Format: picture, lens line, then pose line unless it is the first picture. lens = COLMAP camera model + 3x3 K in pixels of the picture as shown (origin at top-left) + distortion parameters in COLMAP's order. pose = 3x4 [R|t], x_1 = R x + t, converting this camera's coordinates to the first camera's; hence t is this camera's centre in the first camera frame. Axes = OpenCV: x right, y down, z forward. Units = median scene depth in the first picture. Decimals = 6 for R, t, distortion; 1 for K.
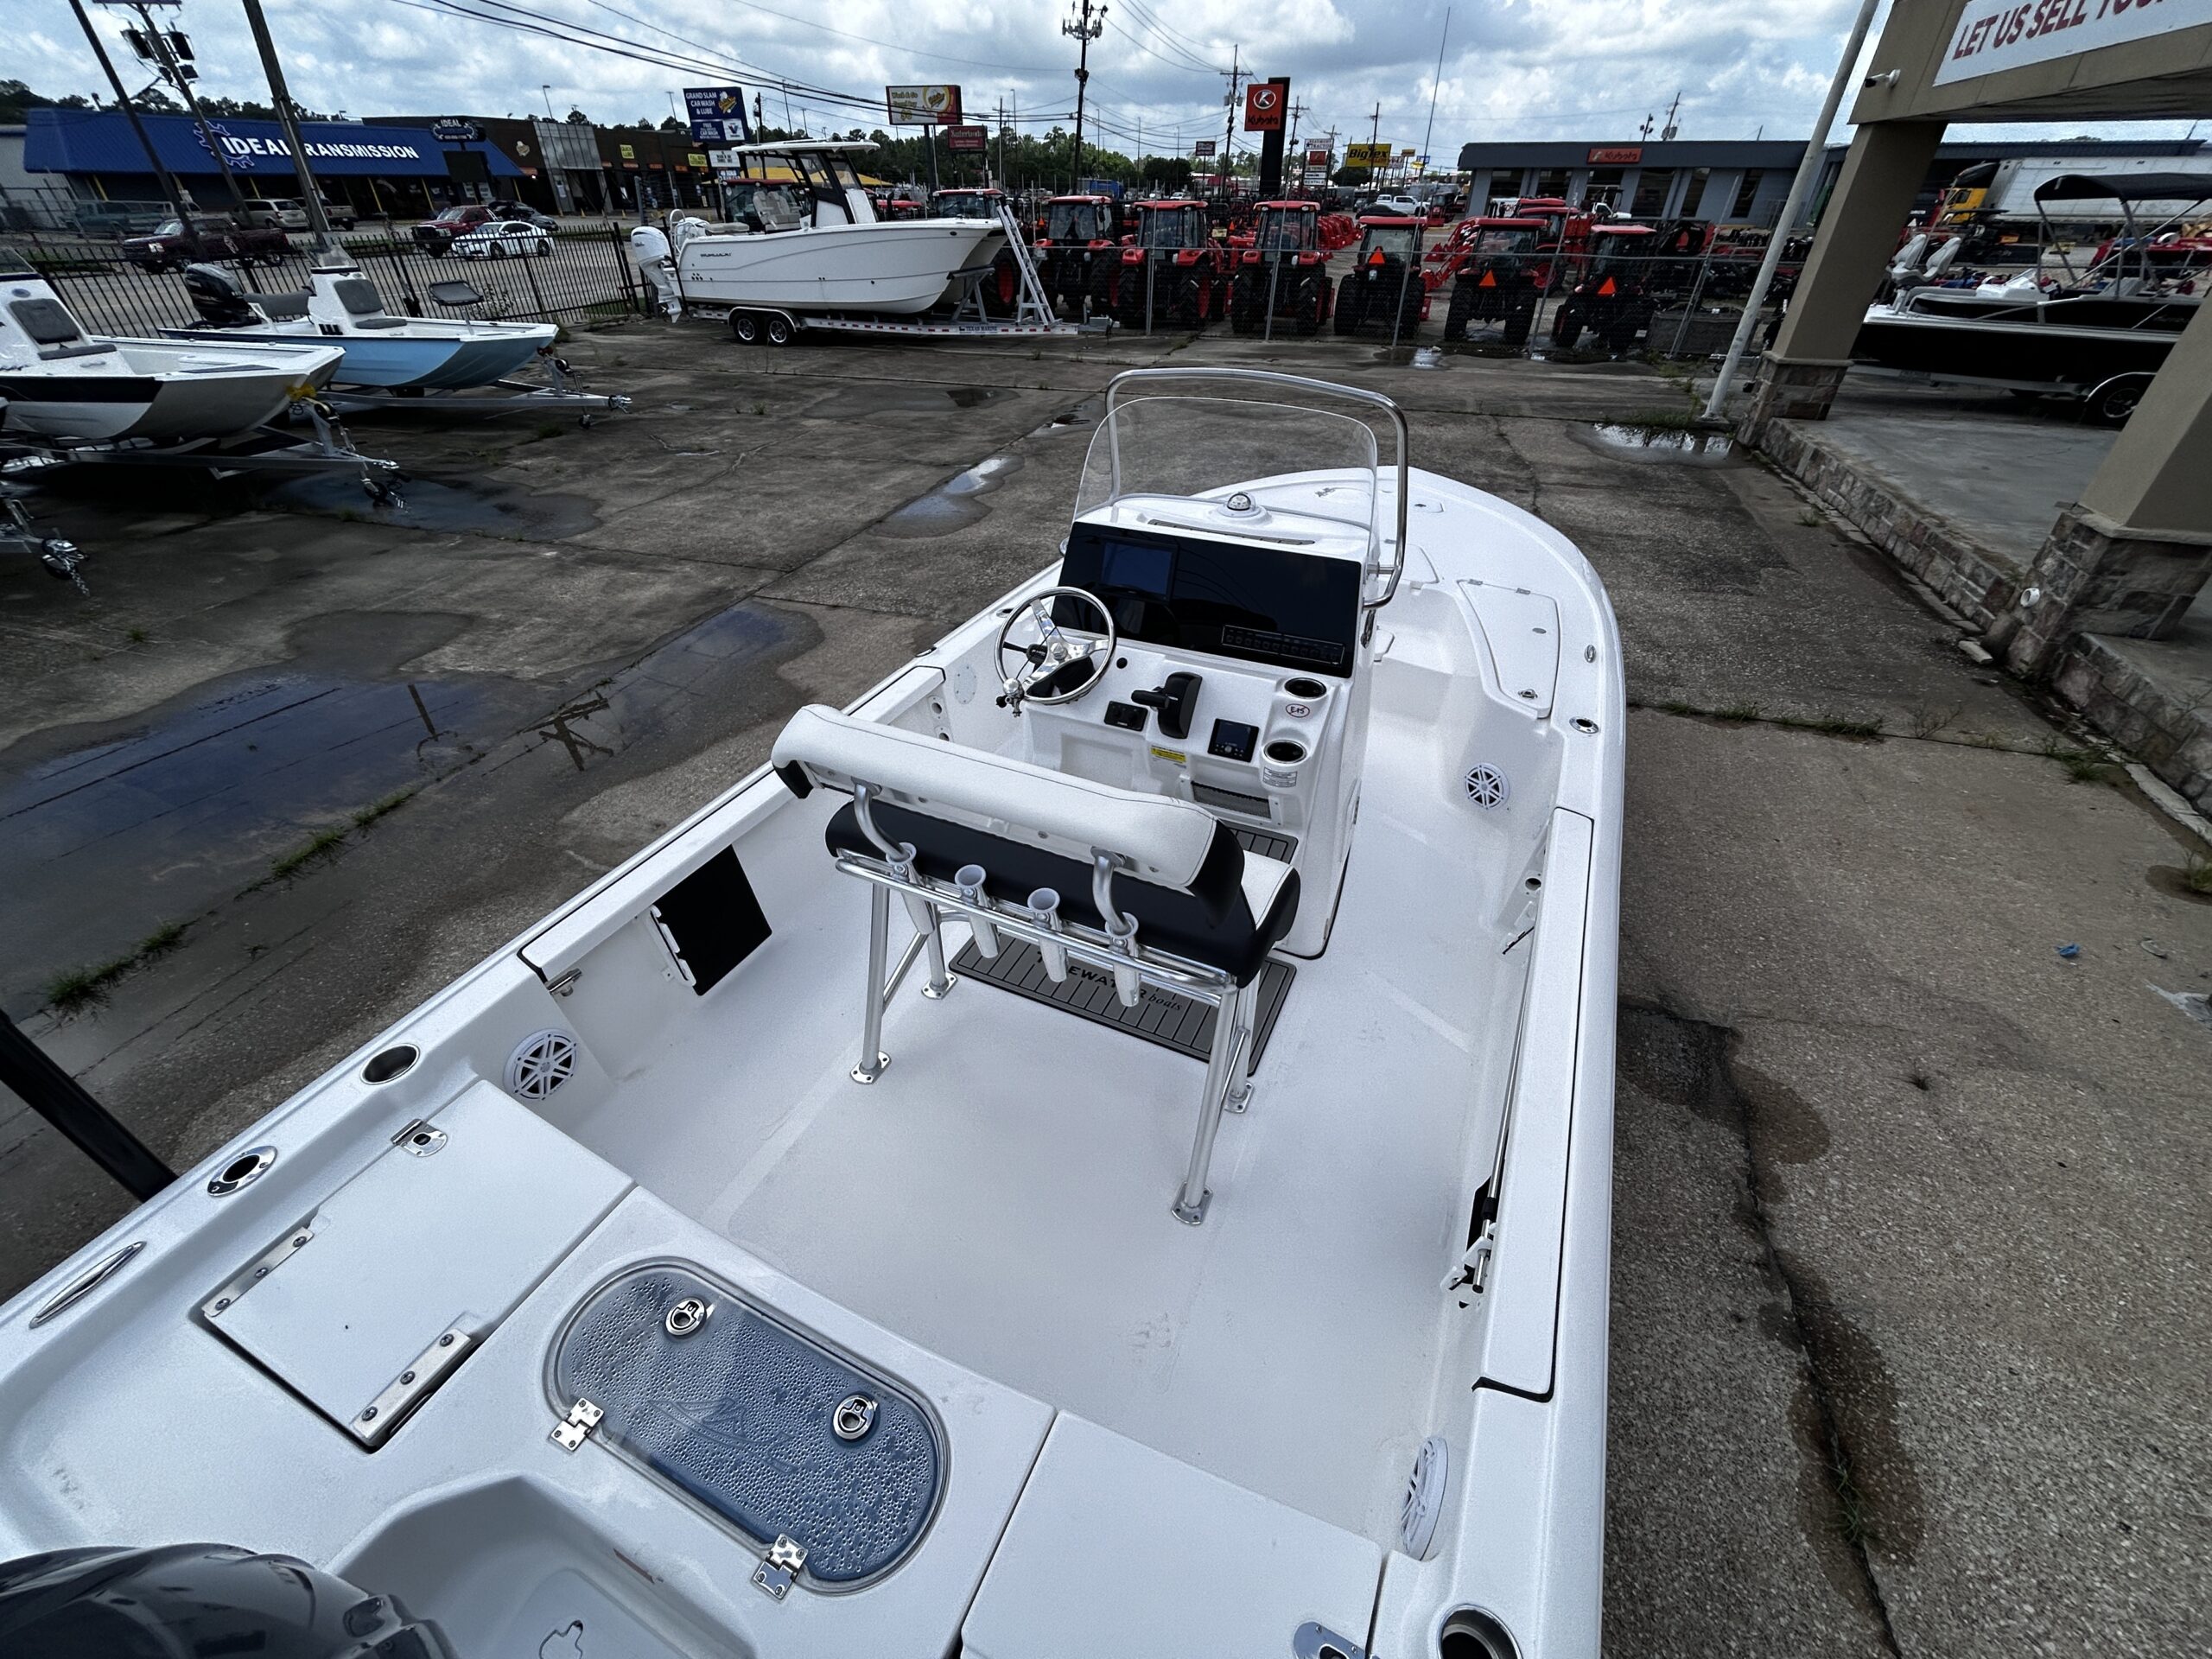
lens RADIAL K [[896.3, 0, 1102.5], [0, 896.3, 832.0], [0, 0, 1]] dist [0.000968, 0.000085]
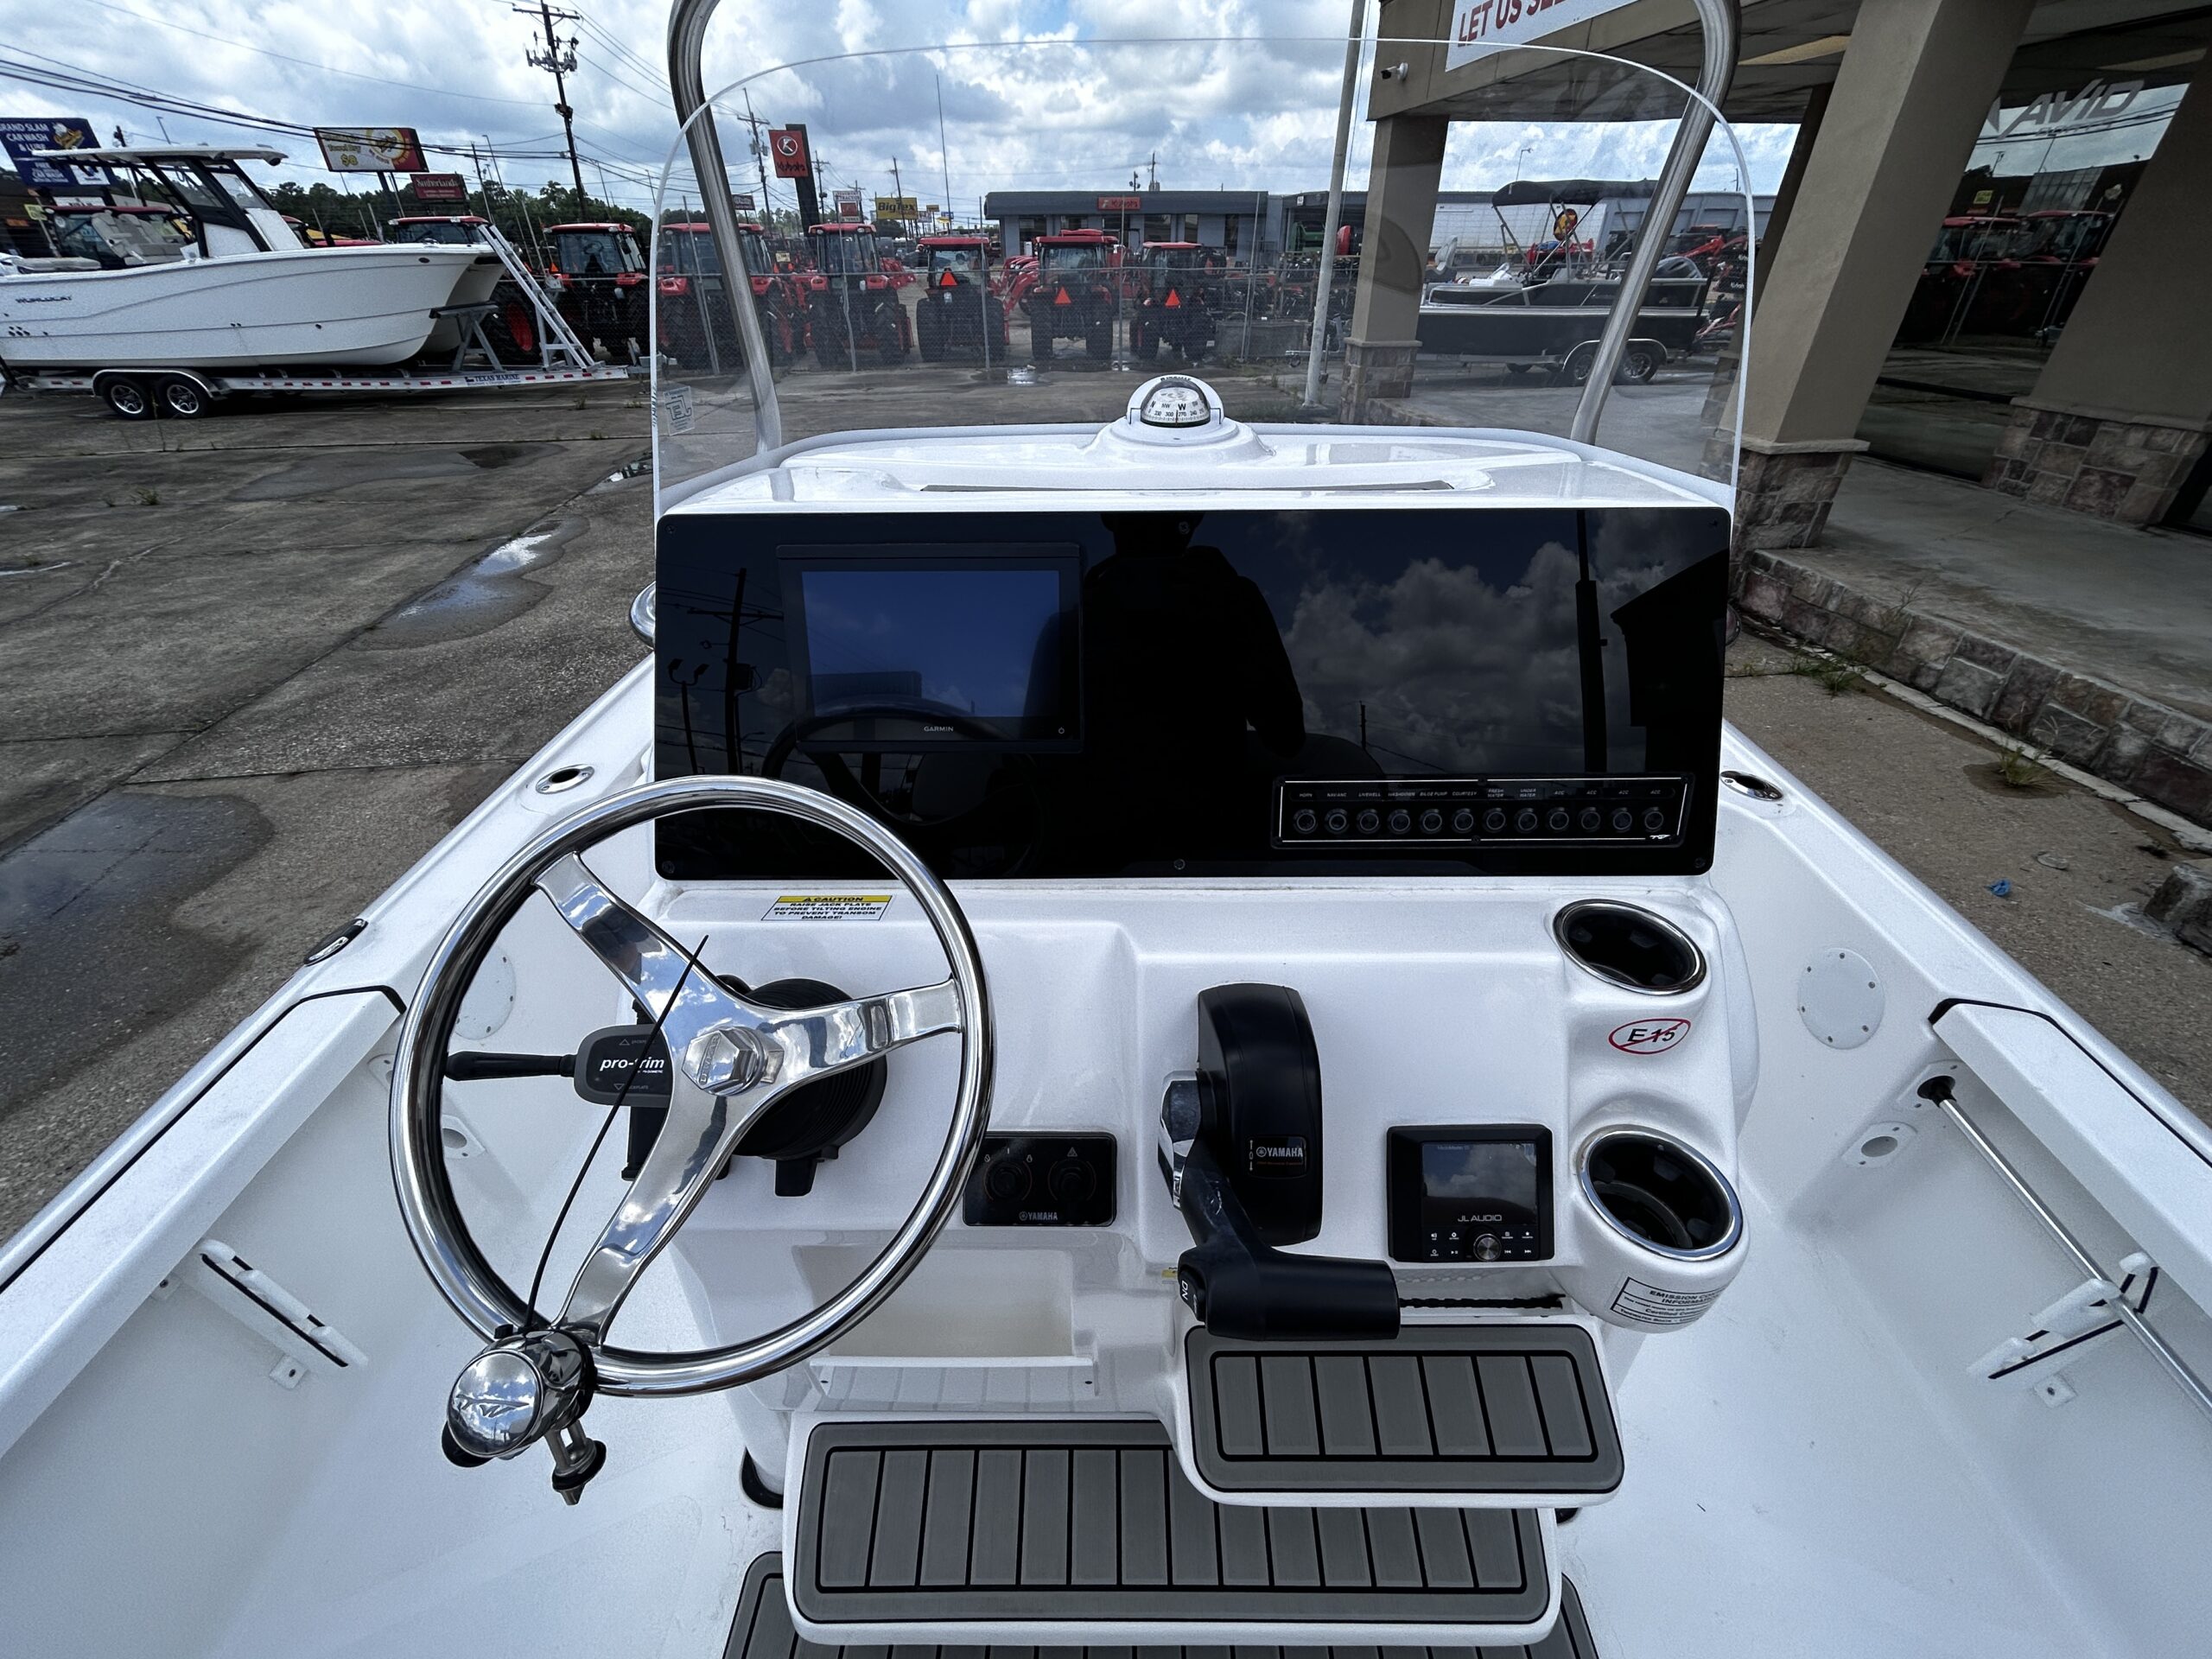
lens RADIAL K [[896.3, 0, 1101.1], [0, 896.3, 834.7], [0, 0, 1]] dist [0.000968, 0.000085]
pose [[0.913331, -0.233678, 0.333497, -0.004773], [0.246982, 0.969017, 0.002583, -0.045484], [-0.323768, 0.080009, 0.942747, 0.146095]]
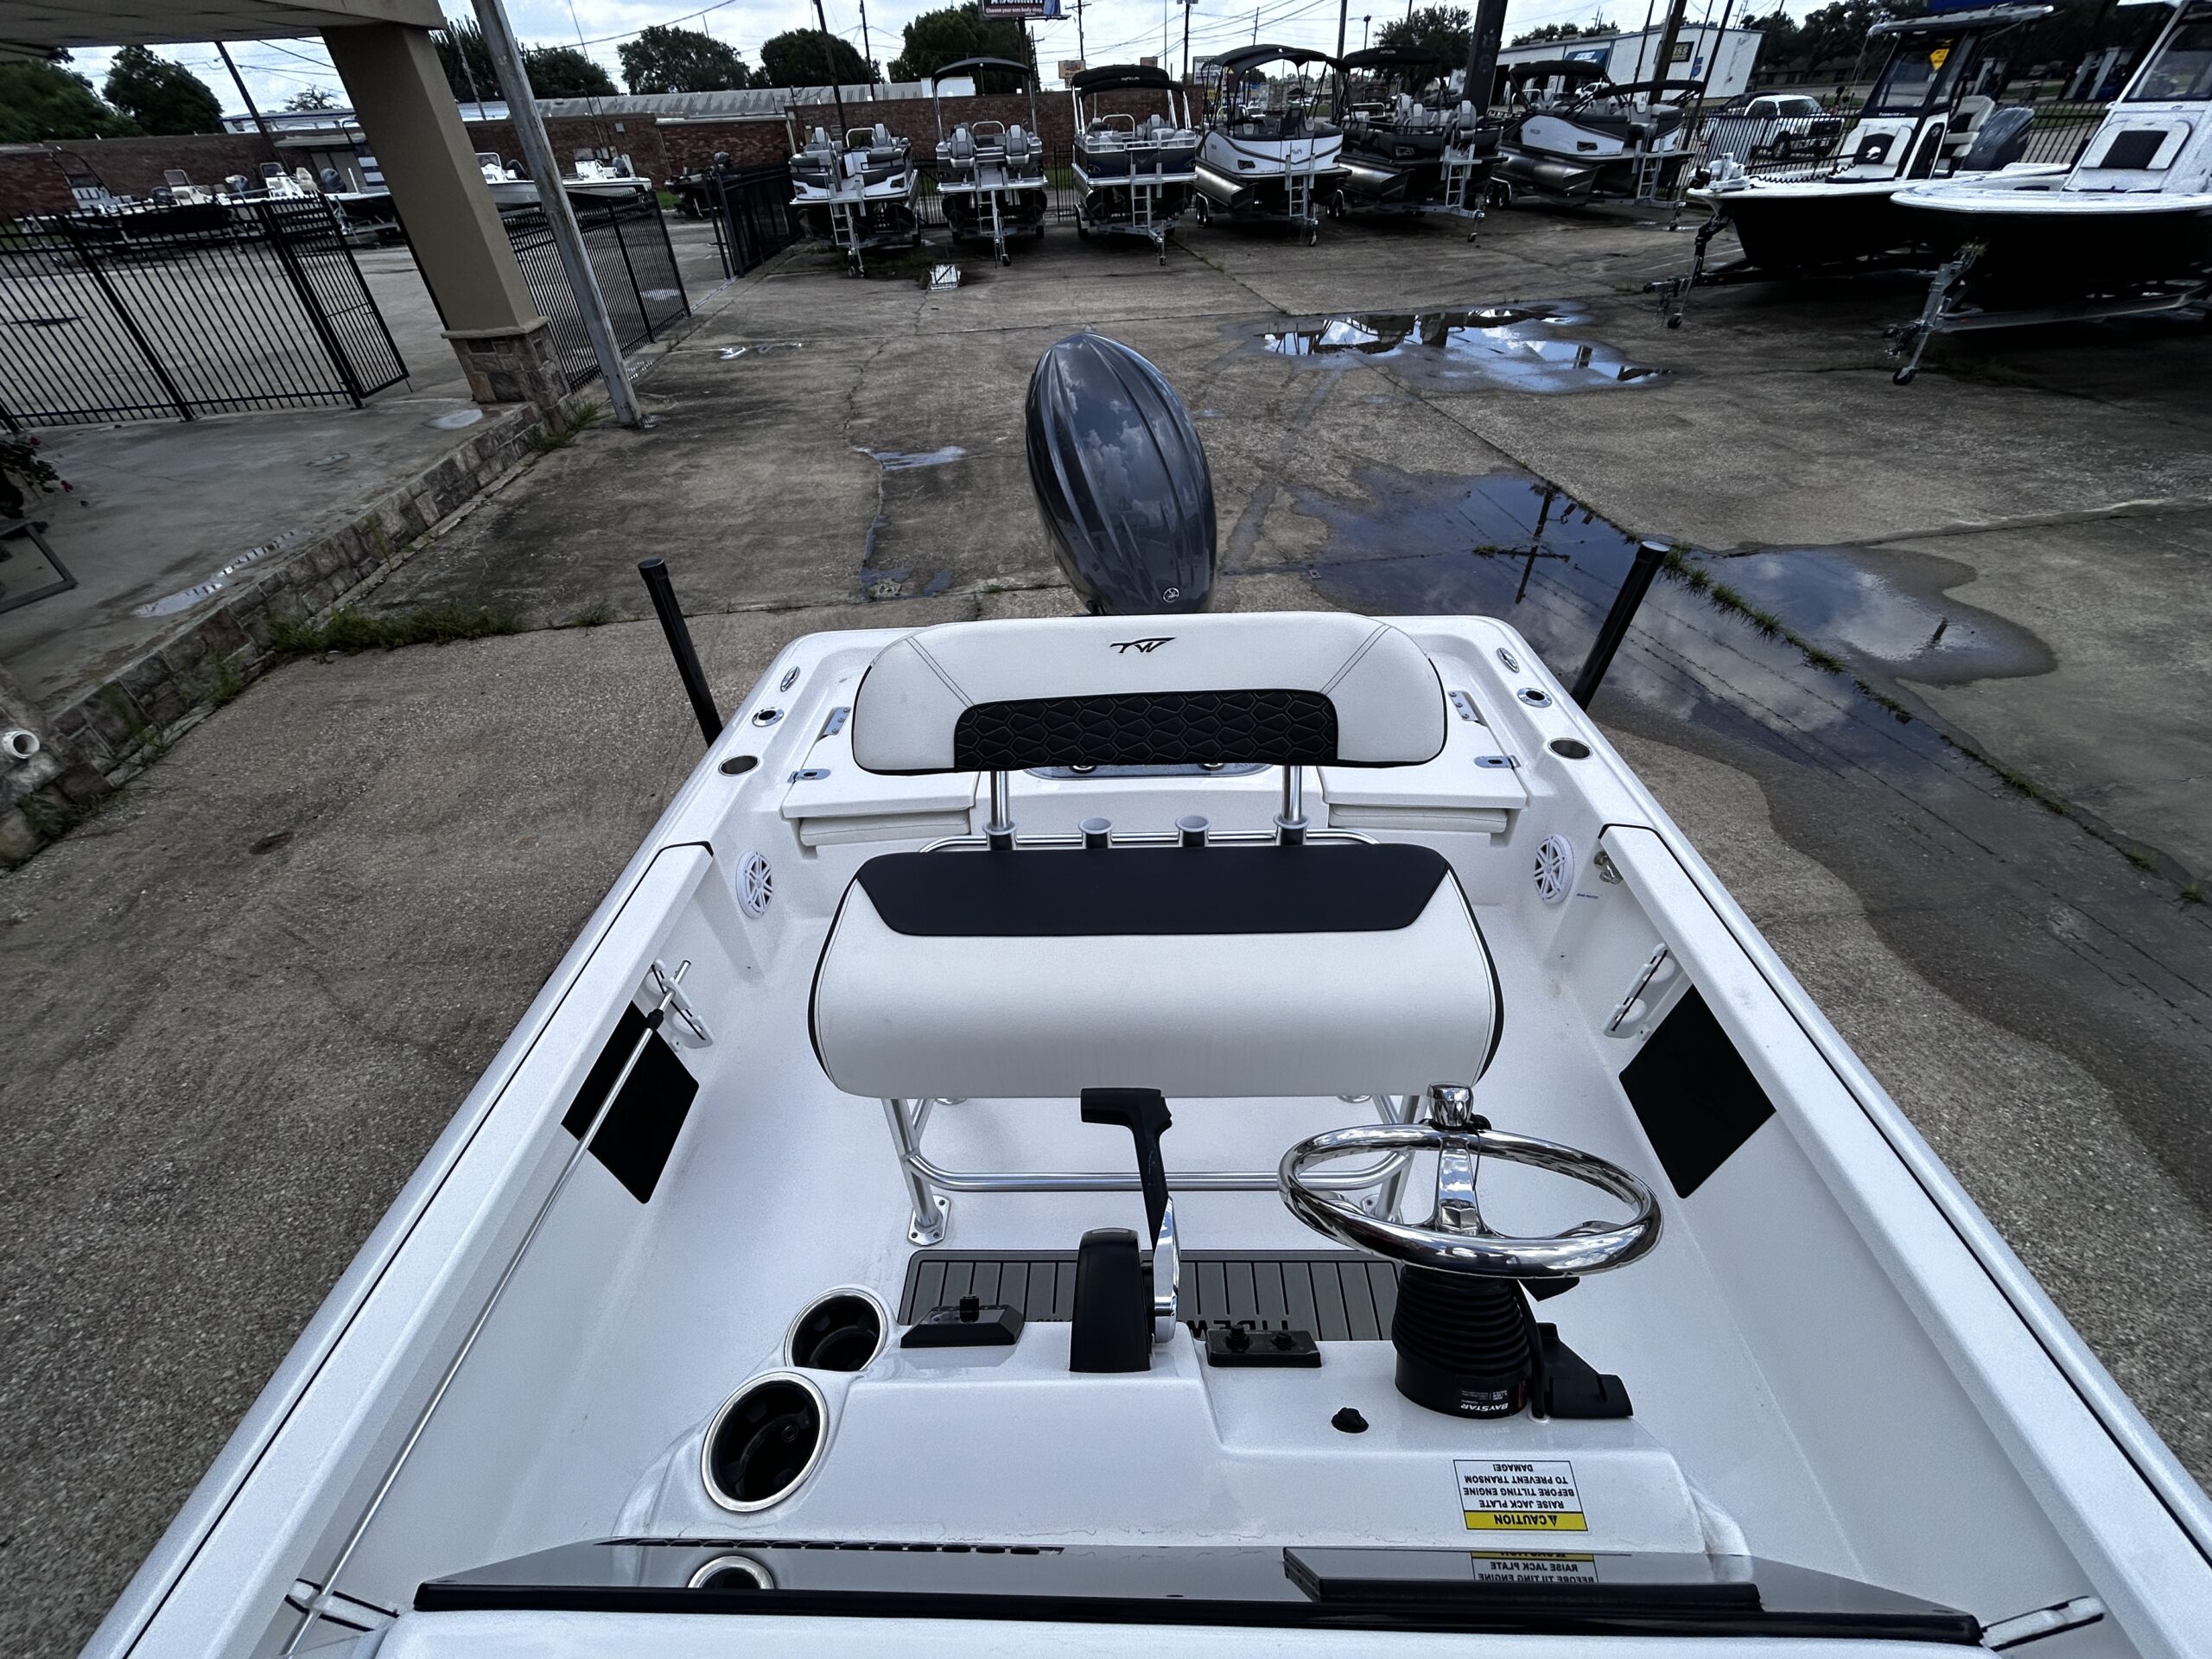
lens RADIAL K [[896.3, 0, 1102.4], [0, 896.3, 833.8], [0, 0, 1]] dist [0.000968, 0.000085]
pose [[-0.914059, 0.279015, -0.294359, 0.027891], [-0.206955, 0.303312, 0.930146, -0.107277], [0.348808, 0.911127, -0.219502, 0.172344]]
